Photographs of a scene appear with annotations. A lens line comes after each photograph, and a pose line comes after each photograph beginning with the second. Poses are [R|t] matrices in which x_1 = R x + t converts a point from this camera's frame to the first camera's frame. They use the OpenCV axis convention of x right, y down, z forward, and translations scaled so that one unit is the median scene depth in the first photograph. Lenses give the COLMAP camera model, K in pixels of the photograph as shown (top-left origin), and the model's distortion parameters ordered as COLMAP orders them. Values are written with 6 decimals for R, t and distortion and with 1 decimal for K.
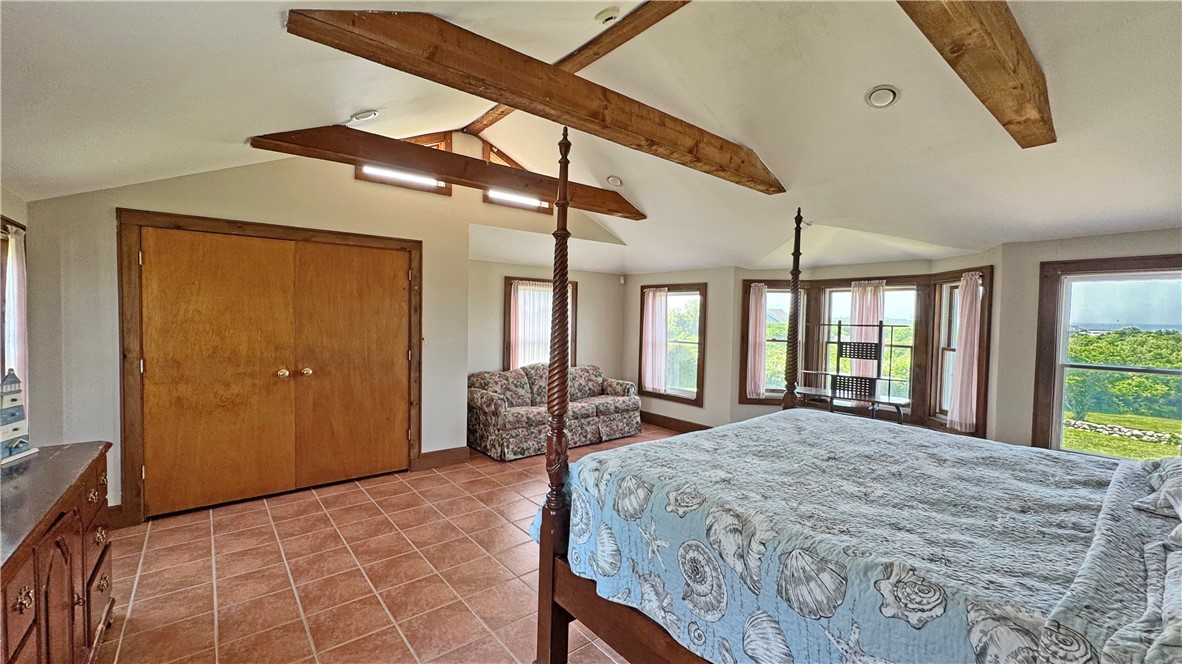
lens RADIAL K [[473.2, 0, 595.8], [0, 473.2, 331.8], [0, 0, 1]] dist [-0.003206, -0.000878]
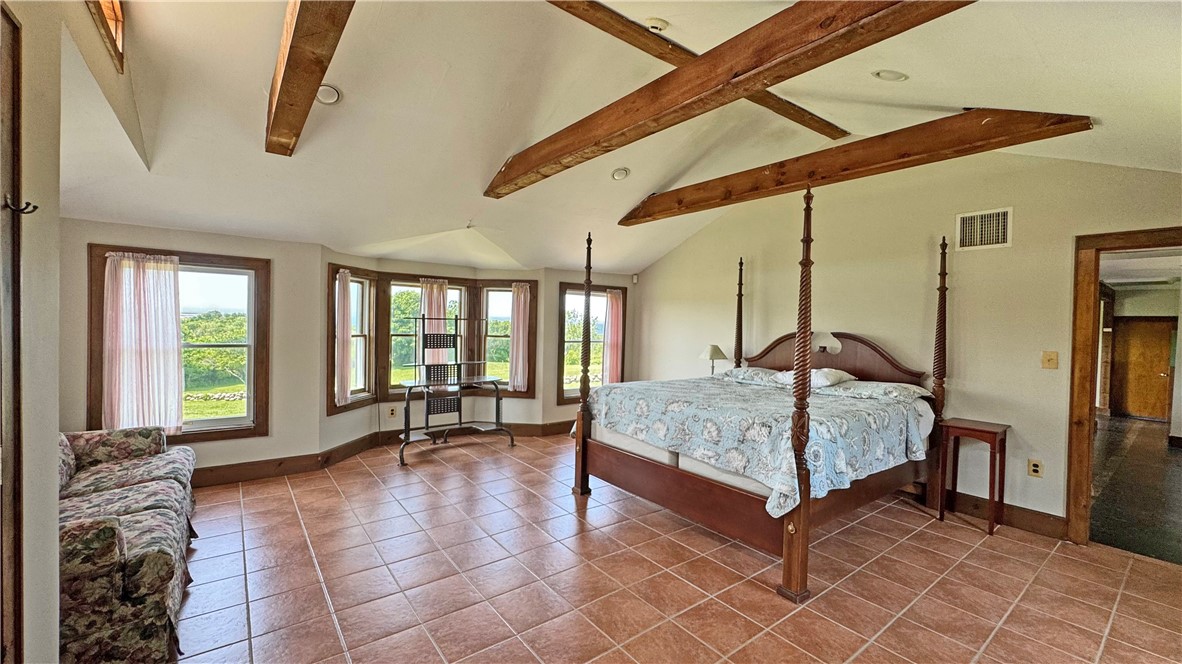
lens RADIAL K [[473.2, 0, 593.6], [0, 473.2, 339.1], [0, 0, 1]] dist [-0.003206, -0.000878]
pose [[0.047524, -0.053295, 0.997447, -0.549845], [0.007314, 0.998567, 0.053006, -0.022805], [-0.998843, 0.004776, 0.047845, 0.585857]]
